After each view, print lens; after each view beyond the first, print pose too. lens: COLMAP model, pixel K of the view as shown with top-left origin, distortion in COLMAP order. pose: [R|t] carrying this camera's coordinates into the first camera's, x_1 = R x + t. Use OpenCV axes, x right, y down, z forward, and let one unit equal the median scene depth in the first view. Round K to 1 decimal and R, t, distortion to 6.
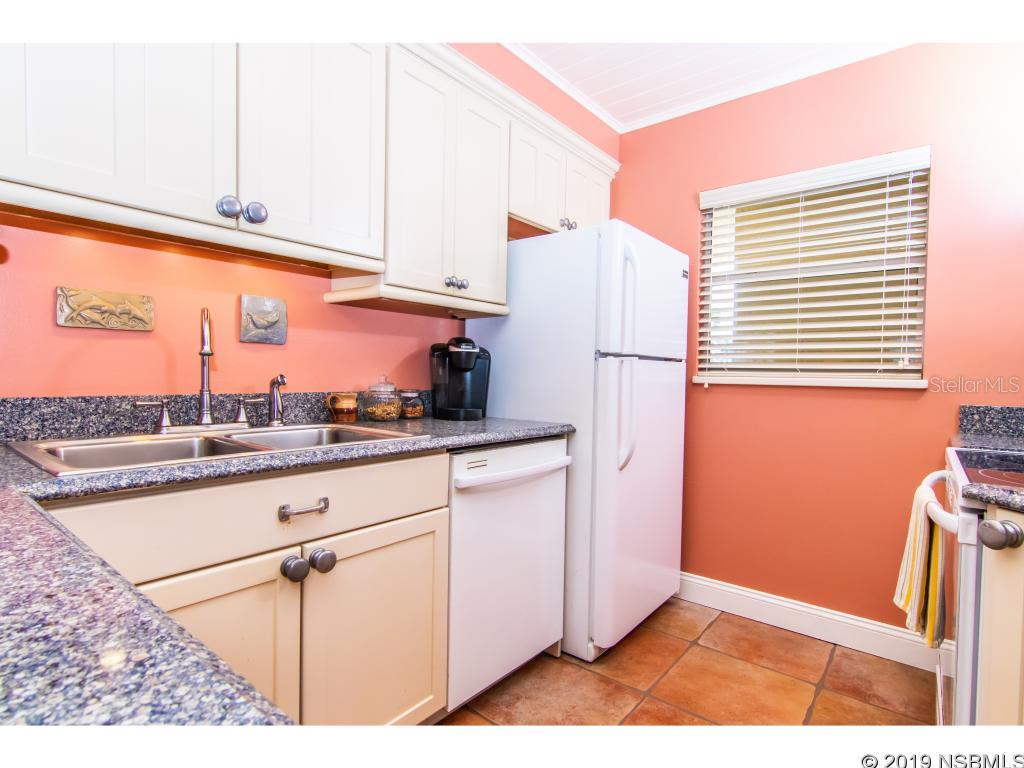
lens RADIAL K [[517.5, 0, 513.4], [0, 517.5, 389.2], [0, 0, 1]] dist [-0.001487, -0.000444]
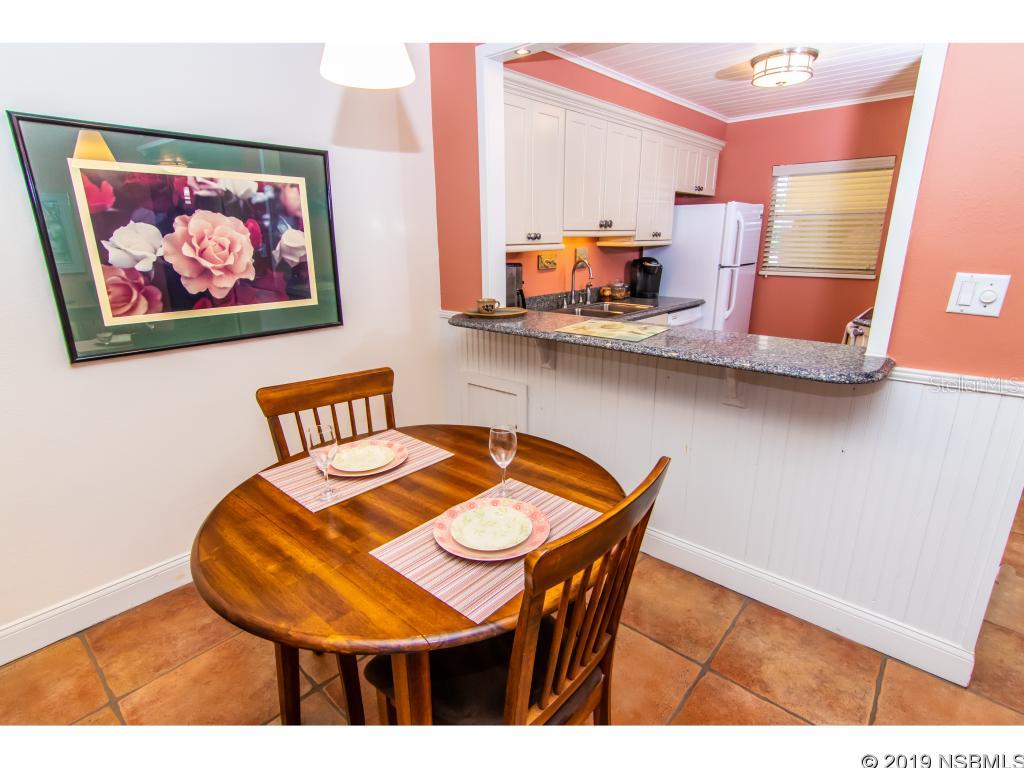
lens RADIAL K [[517.5, 0, 513.4], [0, 517.5, 389.2], [0, 0, 1]] dist [-0.001487, -0.000444]
pose [[0.998877, -0.013134, -0.045527, -0.585740], [0.024361, 0.966456, 0.255676, -0.141216], [0.040642, -0.256498, 0.965690, -1.209610]]
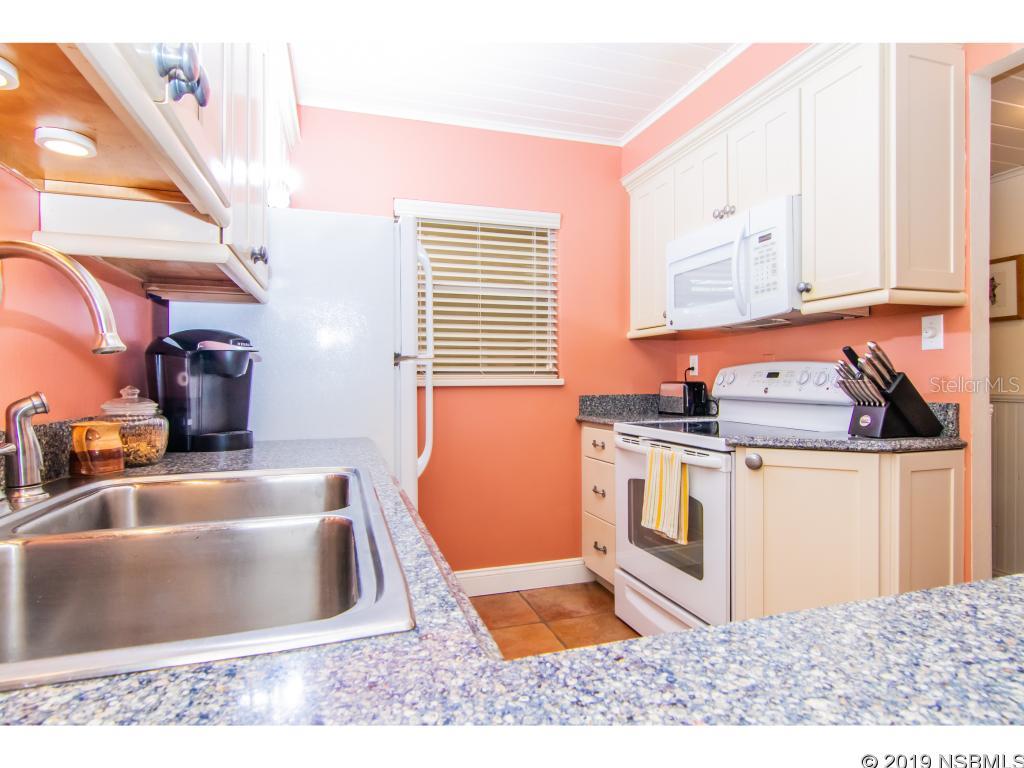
lens RADIAL K [[548.6, 0, 512.0], [0, 548.6, 384.0], [0, 0, 1]] dist [-0.002194, -0.000802]
pose [[0.548698, -0.025781, 0.835623, -0.523656], [0.040786, 0.999160, 0.004046, -0.015366], [-0.835025, 0.031862, 0.549289, 0.288678]]
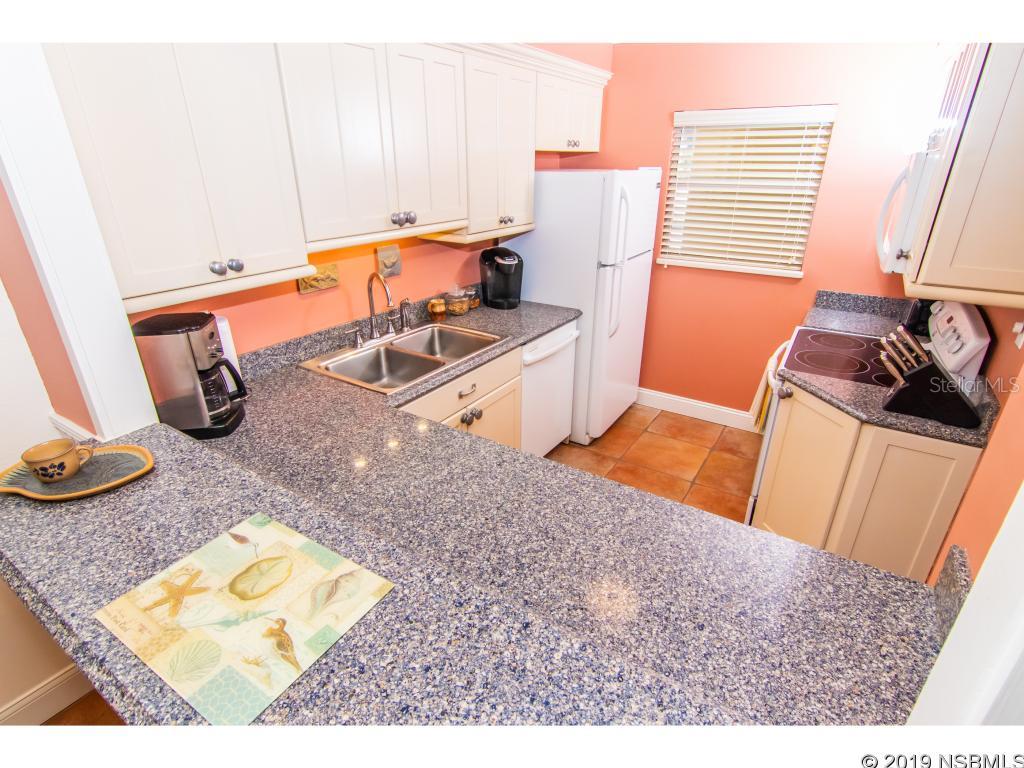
lens RADIAL K [[517.5, 0, 513.4], [0, 517.5, 389.2], [0, 0, 1]] dist [-0.001487, -0.000444]
pose [[0.994068, -0.058327, 0.091803, -0.238152], [0.019118, 0.924610, 0.380435, -0.301576], [-0.107071, -0.376423, 0.920240, -0.481485]]
